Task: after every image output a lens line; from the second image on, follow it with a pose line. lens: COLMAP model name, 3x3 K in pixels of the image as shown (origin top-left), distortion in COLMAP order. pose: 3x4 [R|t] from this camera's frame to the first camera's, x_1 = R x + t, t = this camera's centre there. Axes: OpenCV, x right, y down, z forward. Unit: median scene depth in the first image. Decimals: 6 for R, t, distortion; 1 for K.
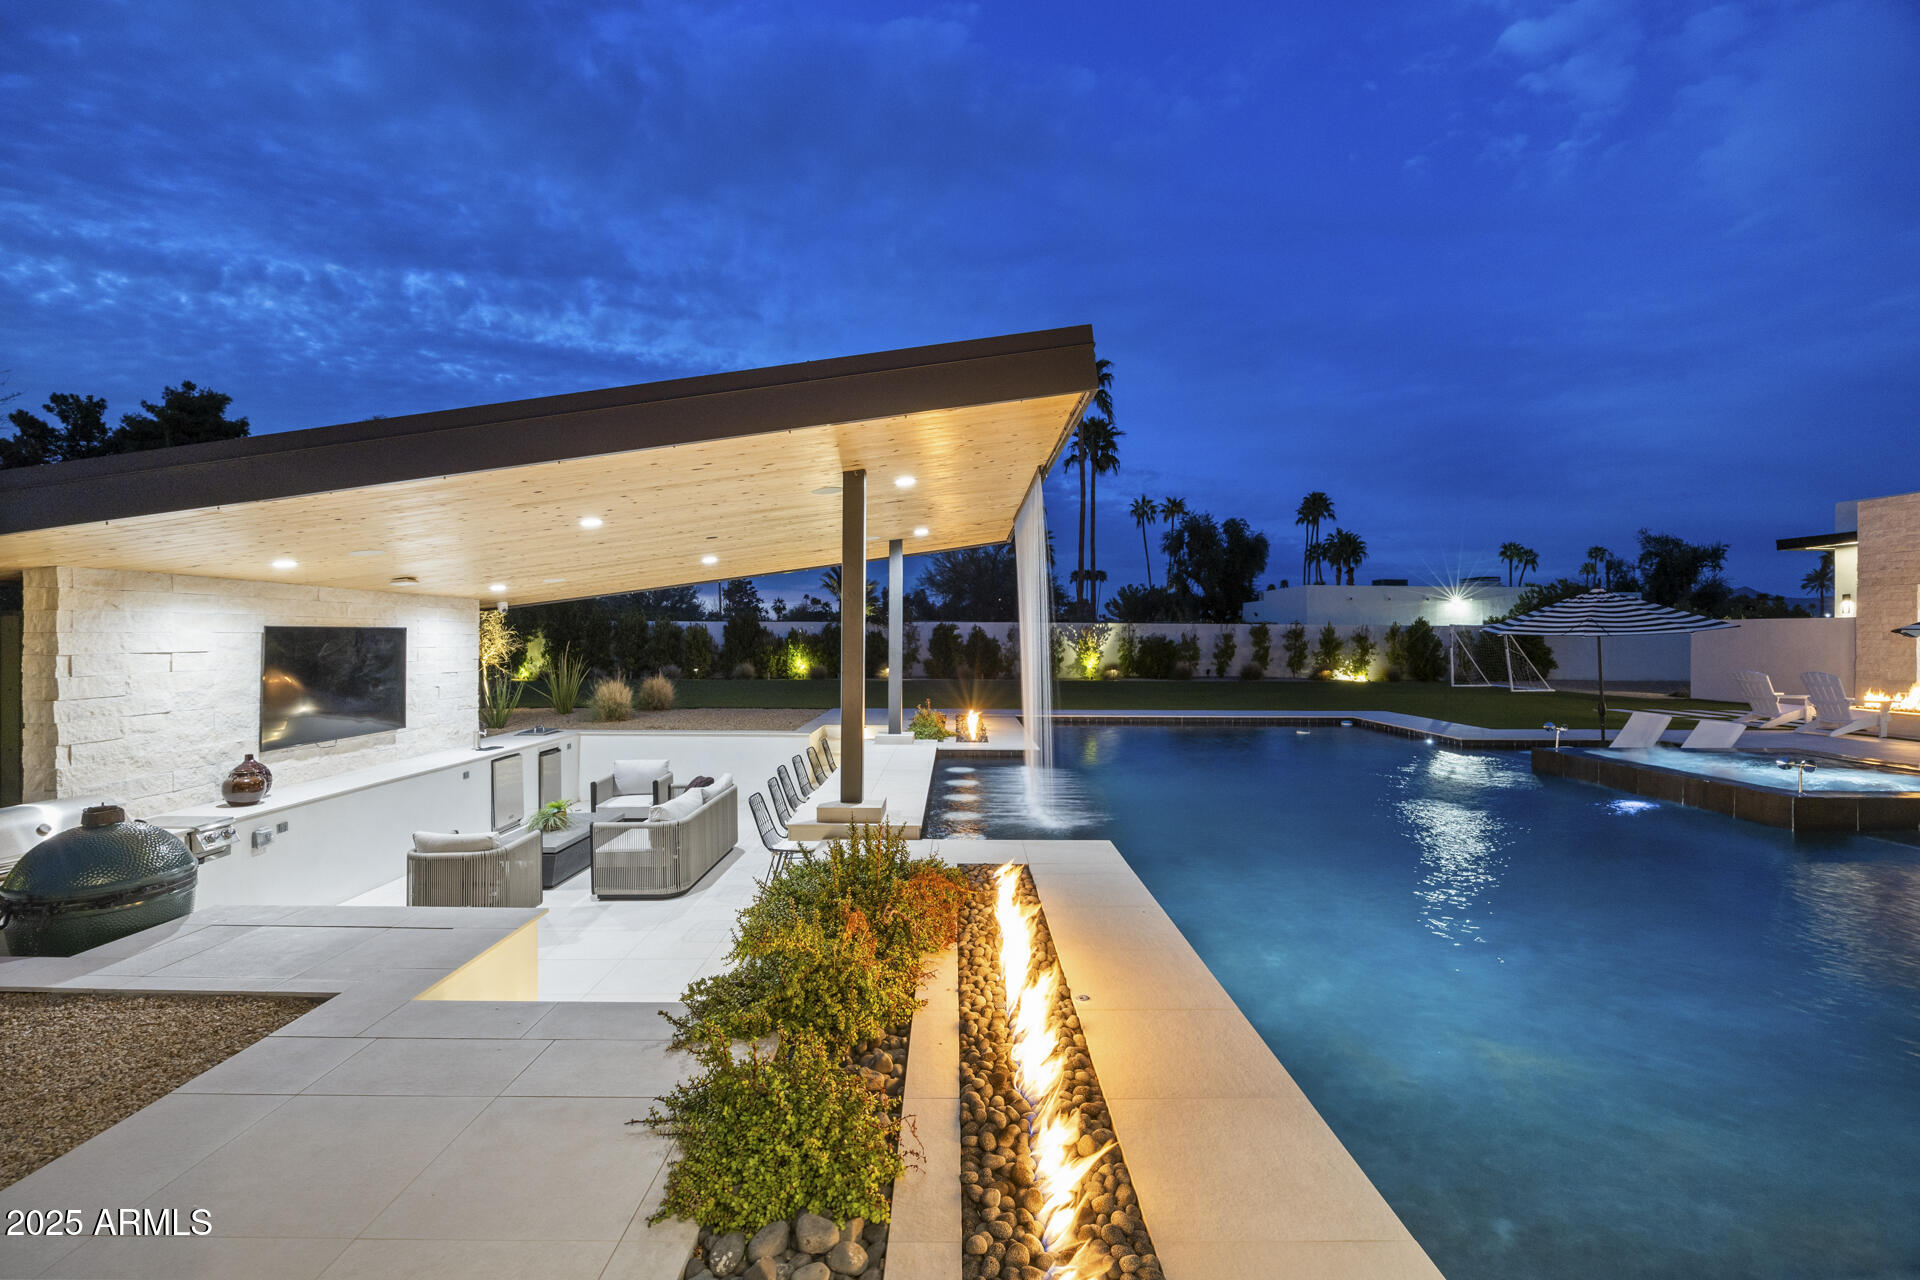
lens RADIAL K [[844.9, 0, 961.0], [0, 844.9, 626.6], [0, 0, 1]] dist [0.000254, 0.000041]
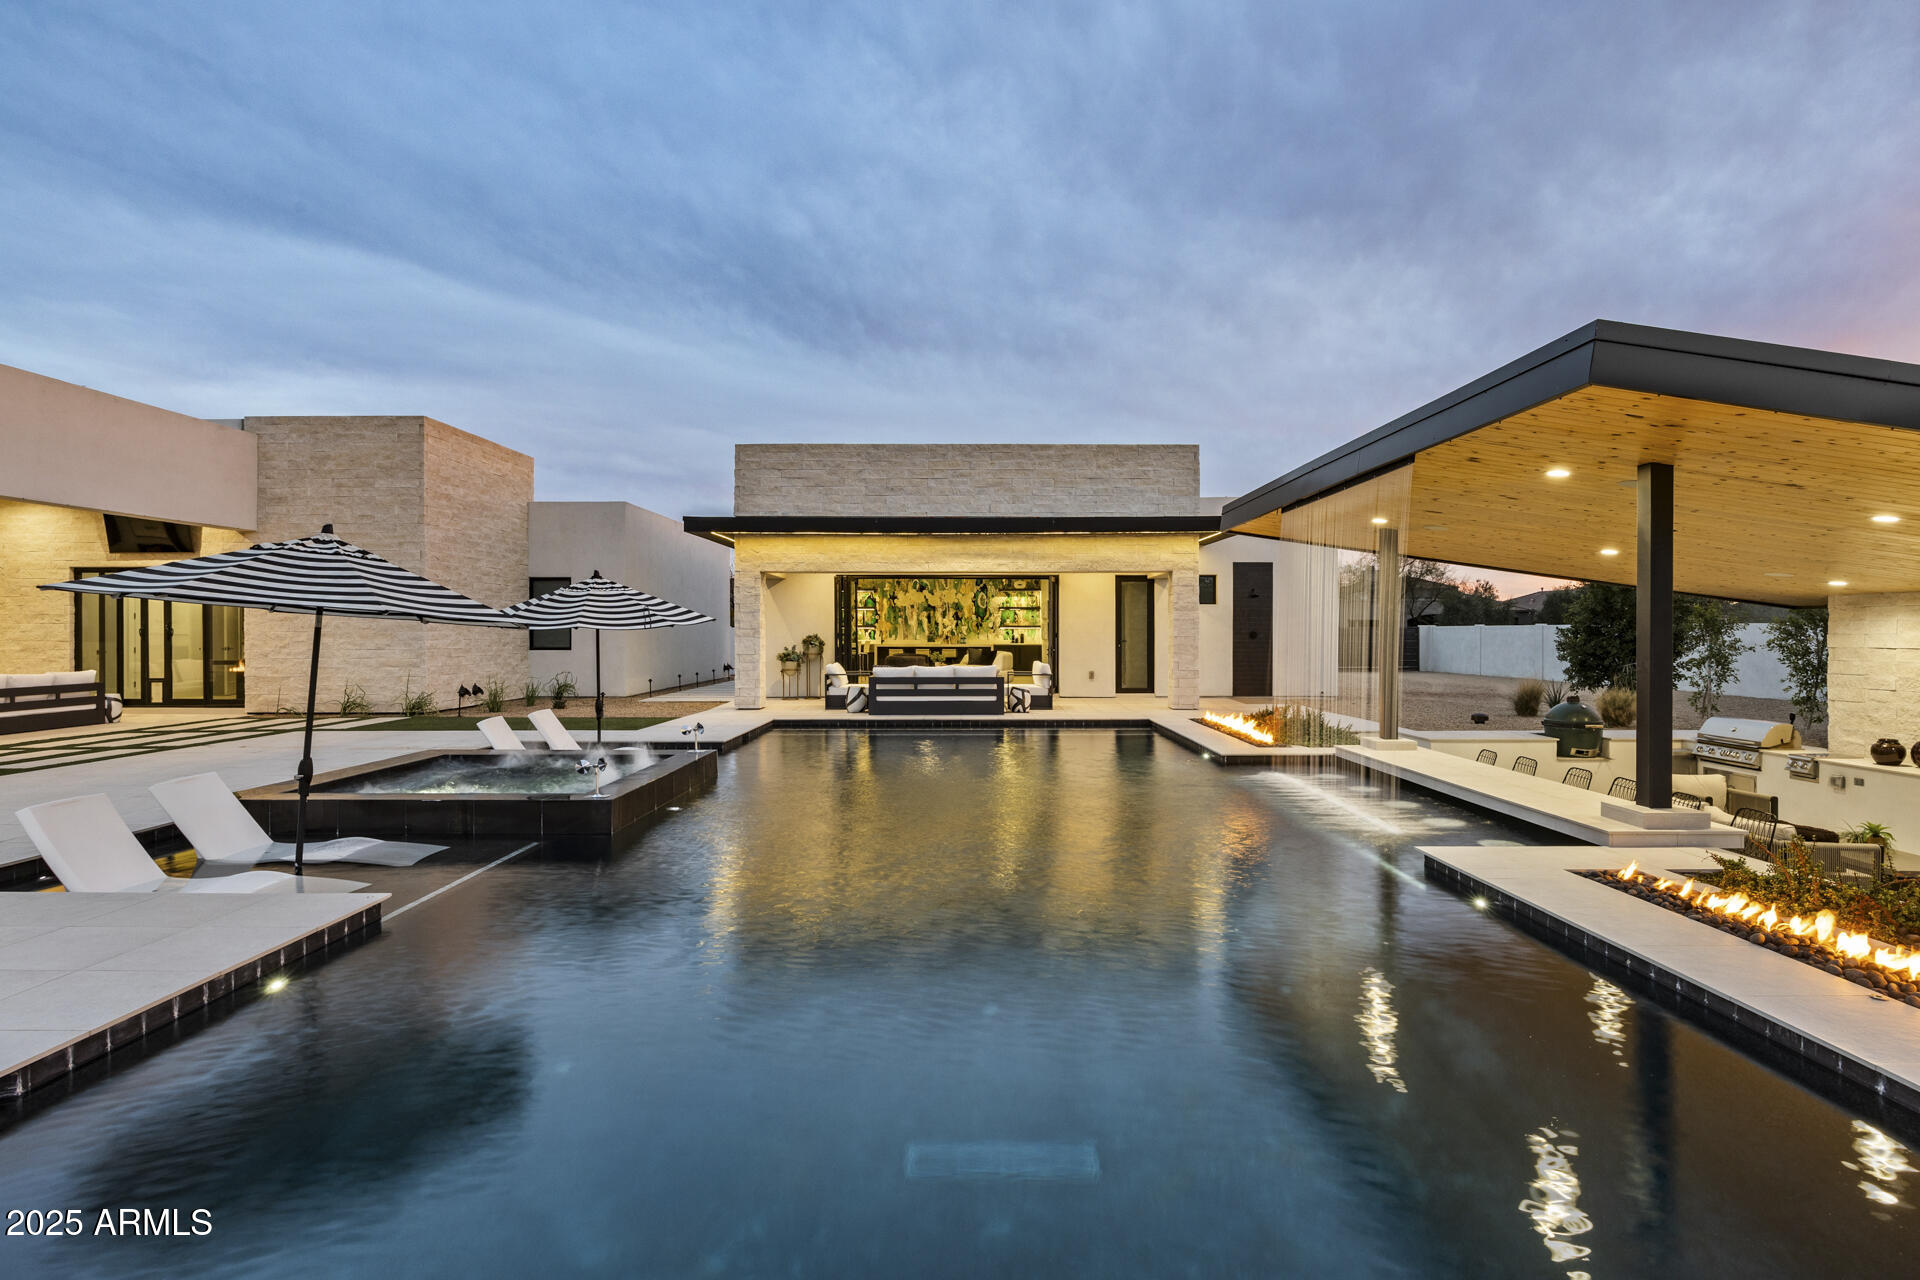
lens RADIAL K [[981.6, 0, 960.9], [0, 981.6, 640.5], [0, 0, 1]] dist [0.002667, -0.000006]
pose [[-0.999932, -0.000483, 0.011624, 0.609579], [-0.000494, 0.999999, -0.000934, 0.018927], [-0.011623, -0.000940, -0.999932, 2.647068]]
